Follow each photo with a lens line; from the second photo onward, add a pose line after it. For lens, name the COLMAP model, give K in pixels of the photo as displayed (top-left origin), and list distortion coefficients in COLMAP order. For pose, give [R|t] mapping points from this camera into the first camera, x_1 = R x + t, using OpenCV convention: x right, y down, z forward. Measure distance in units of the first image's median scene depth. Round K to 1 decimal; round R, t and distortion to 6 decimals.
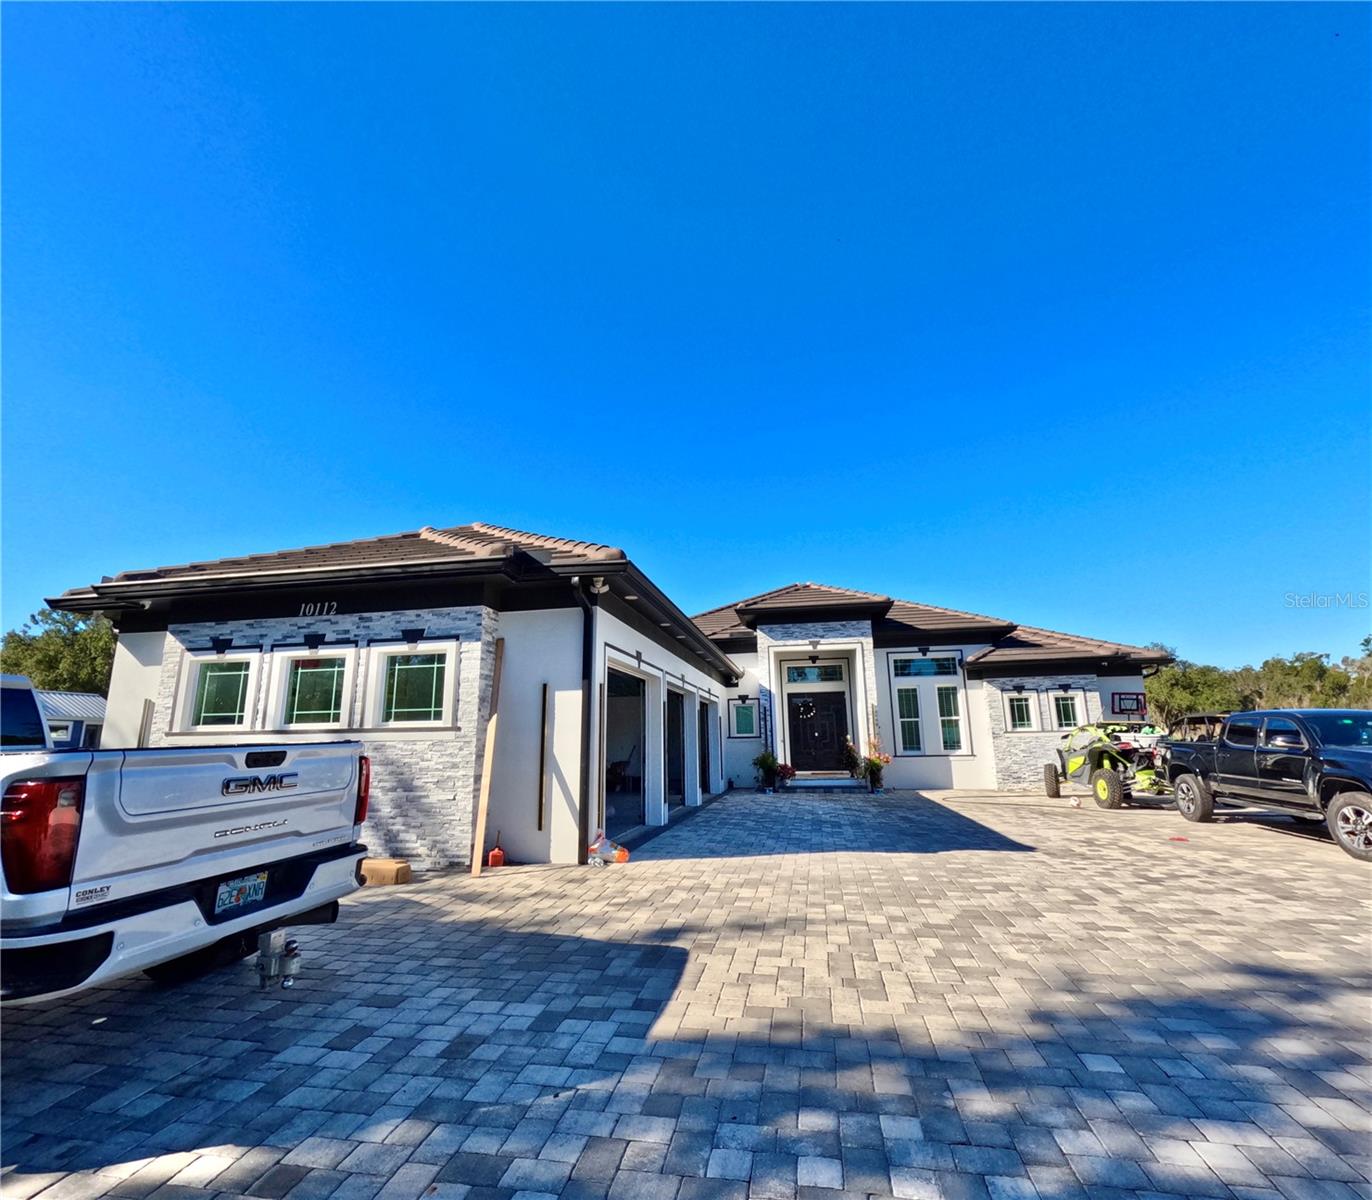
lens RADIAL K [[653.6, 0, 686.0], [0, 653.6, 600.0], [0, 0, 1]] dist [-0.001008, 0.001048]
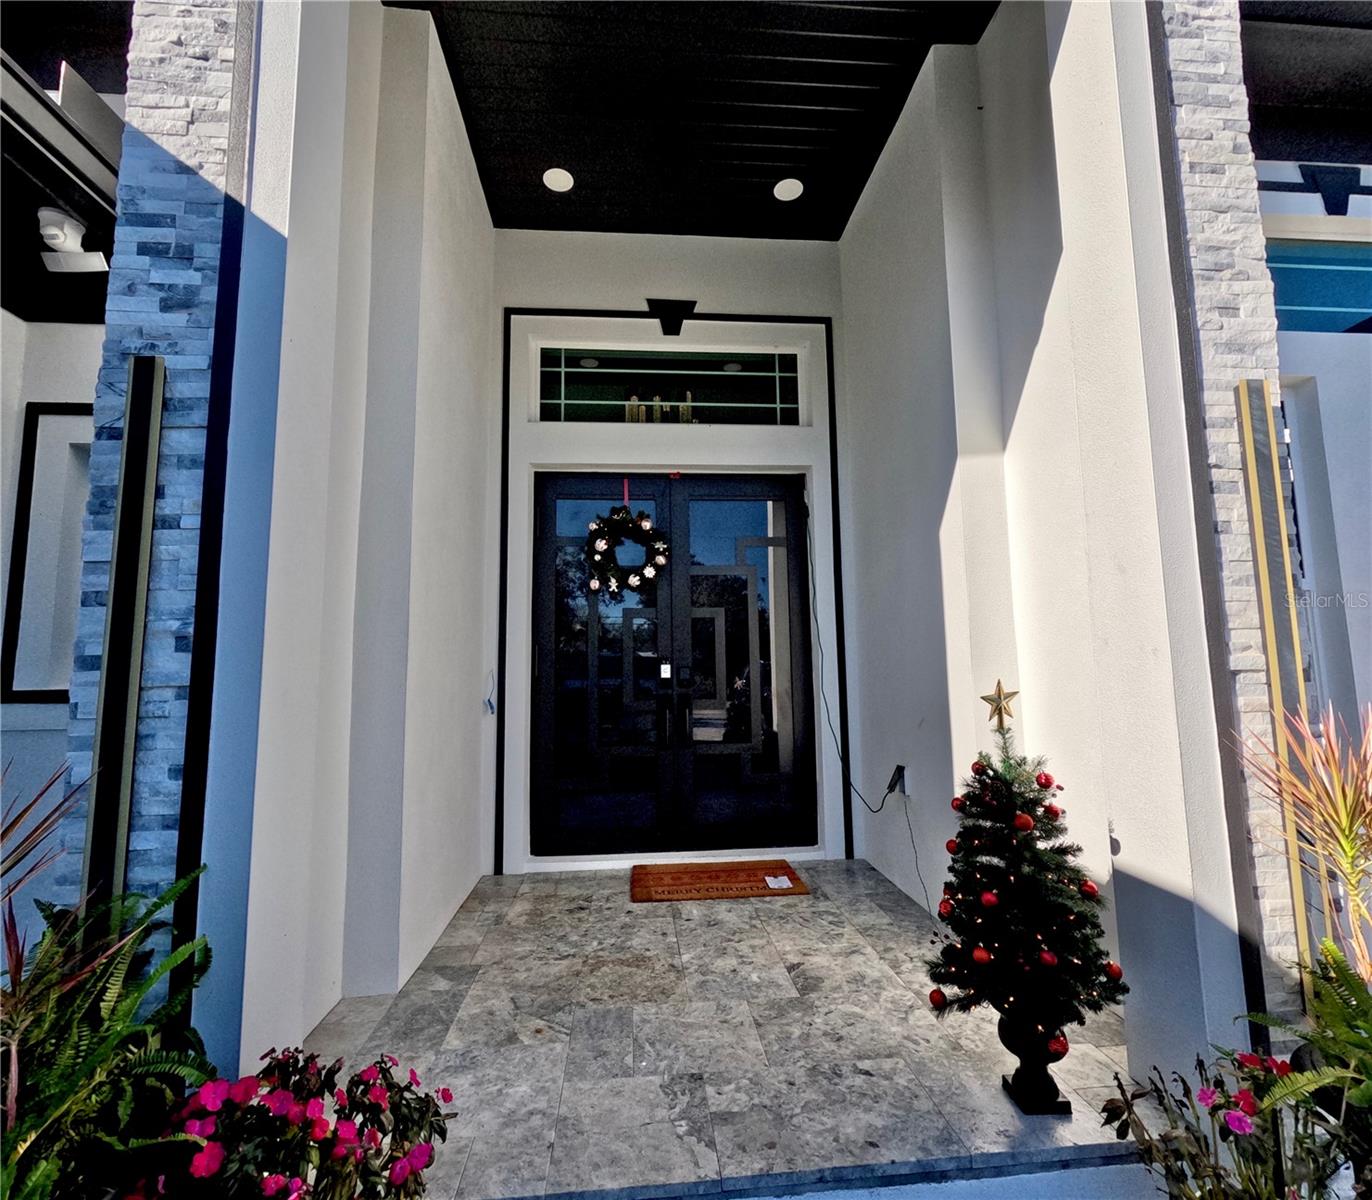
lens RADIAL K [[653.6, 0, 686.0], [0, 653.6, 600.0], [0, 0, 1]] dist [-0.001008, 0.001048]
pose [[0.963528, 0.030582, 0.265853, 0.222668], [-0.055549, 0.994667, 0.086903, 0.242999], [-0.261778, -0.098501, 0.960089, 1.188771]]
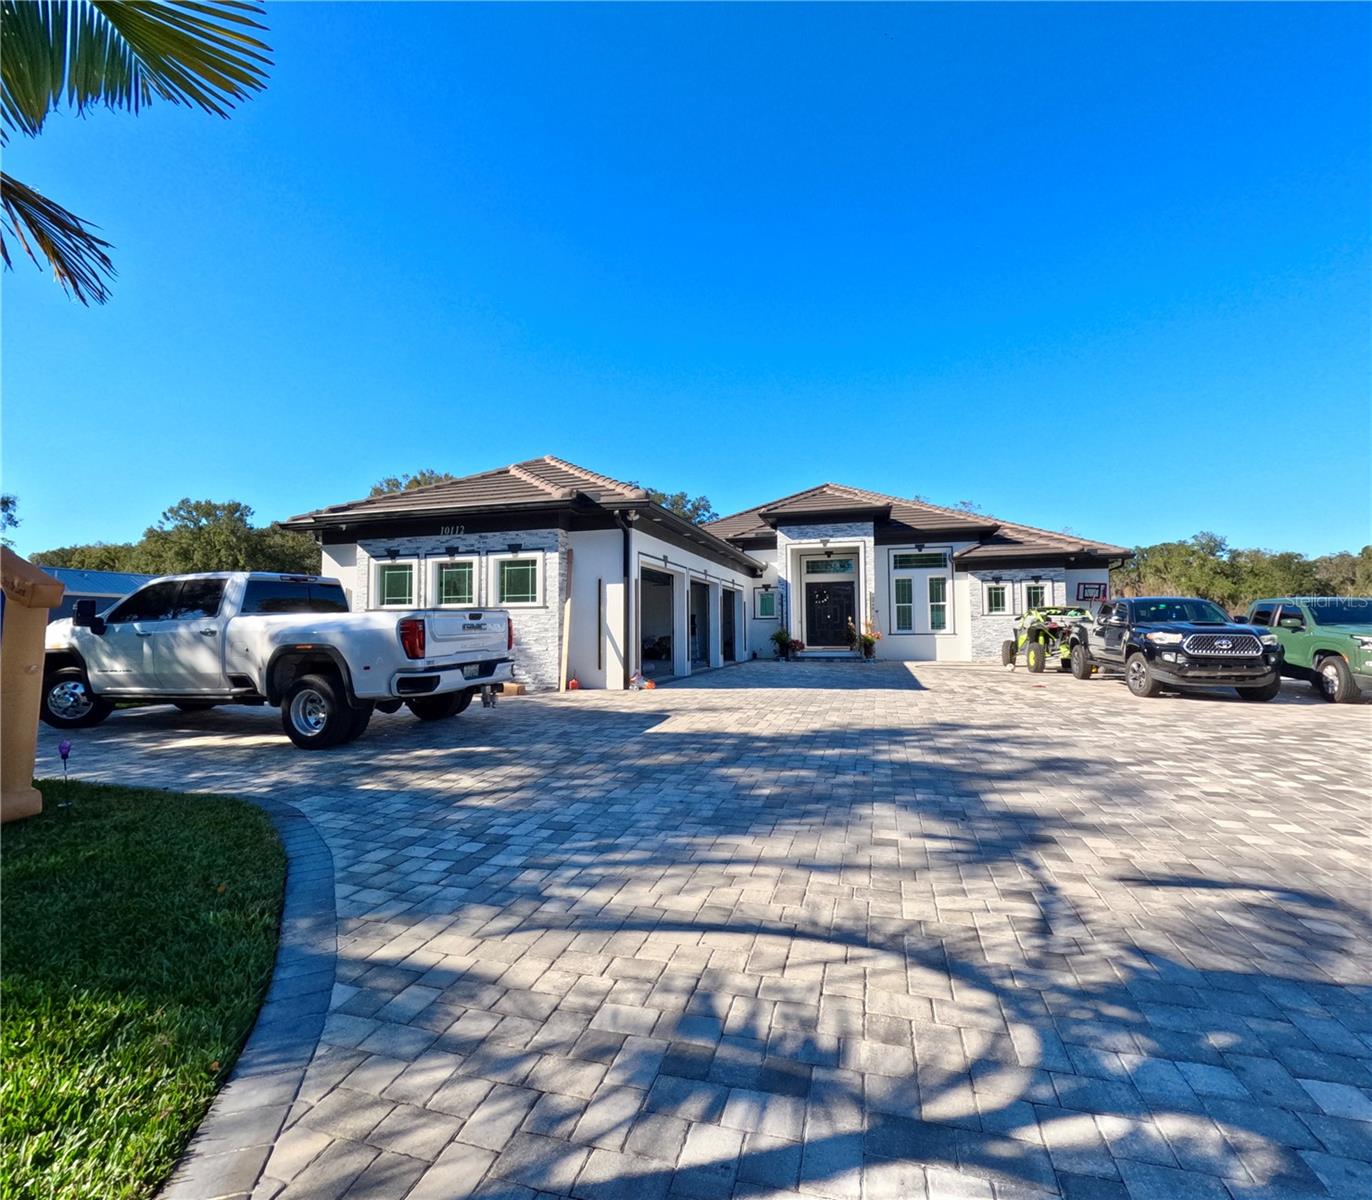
lens RADIAL K [[657.7, 0, 686.0], [0, 657.7, 600.0], [0, 0, 1]] dist [0.001008, 0.000108]
pose [[0.995424, 0.003708, -0.095480, 0.079101], [0.012727, 0.985197, 0.170951, -0.050371], [0.094701, -0.171384, 0.980642, -0.299663]]
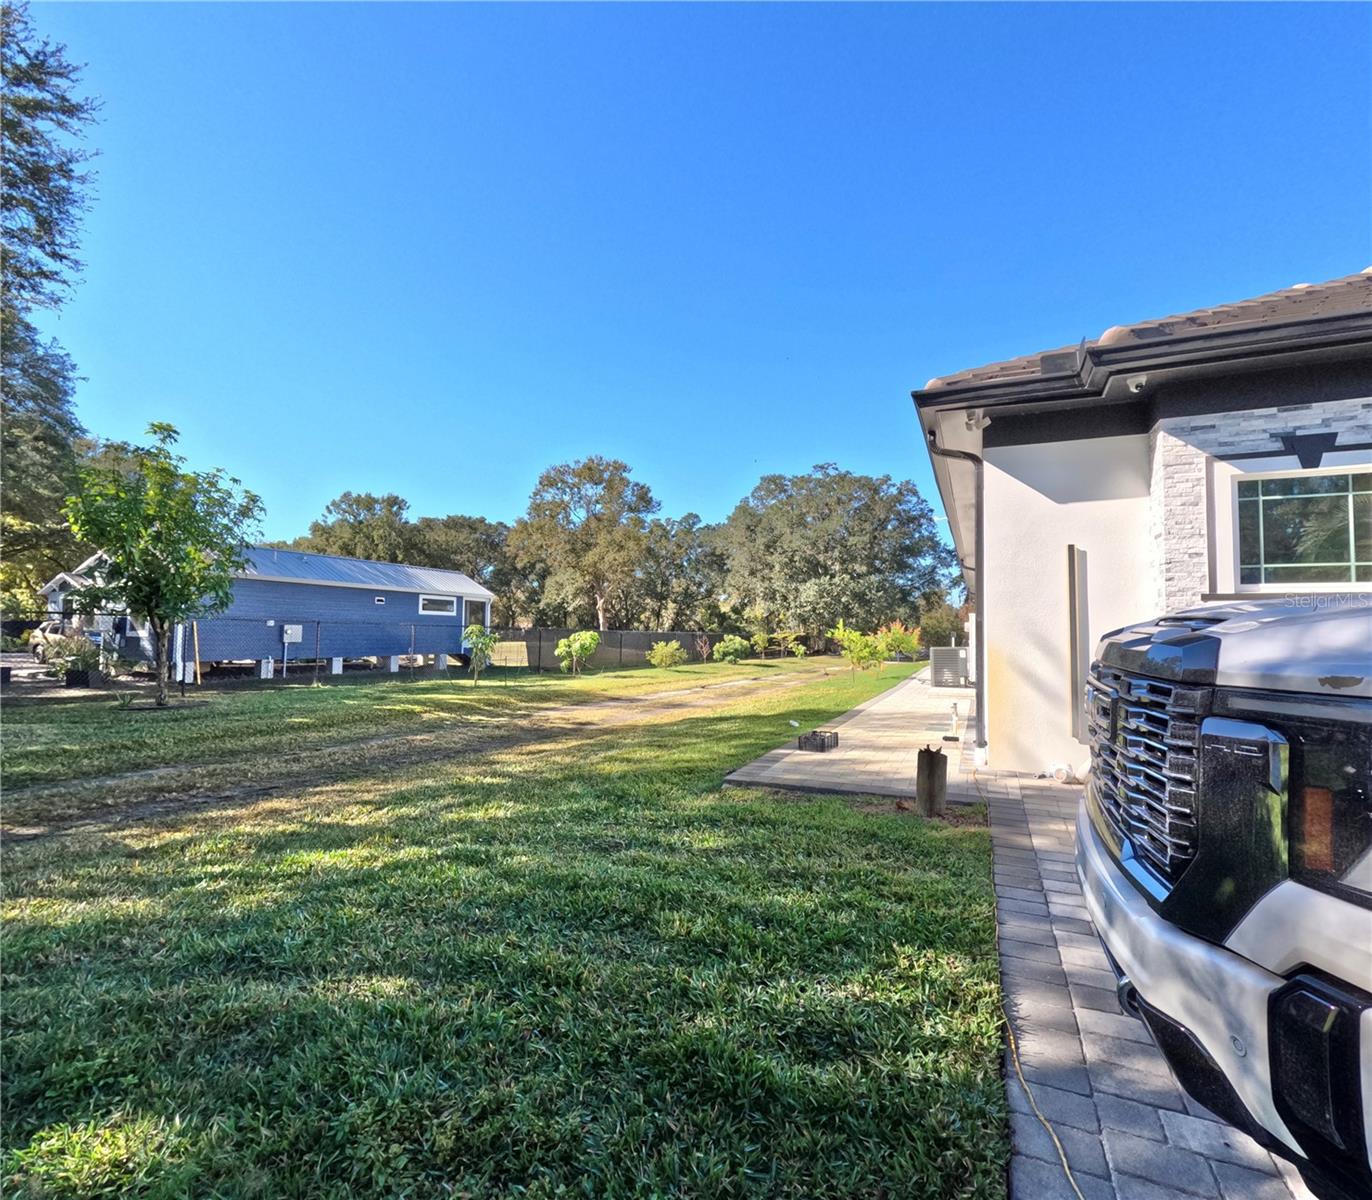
lens RADIAL K [[646.2, 0, 686.0], [0, 646.2, 600.0], [0, 0, 1]] dist [0.000256, 0.000213]
pose [[0.975641, 0.002295, -0.219362, -0.708121], [0.036595, 0.984232, 0.173058, 0.053592], [0.216300, -0.176870, 0.960173, 0.194447]]
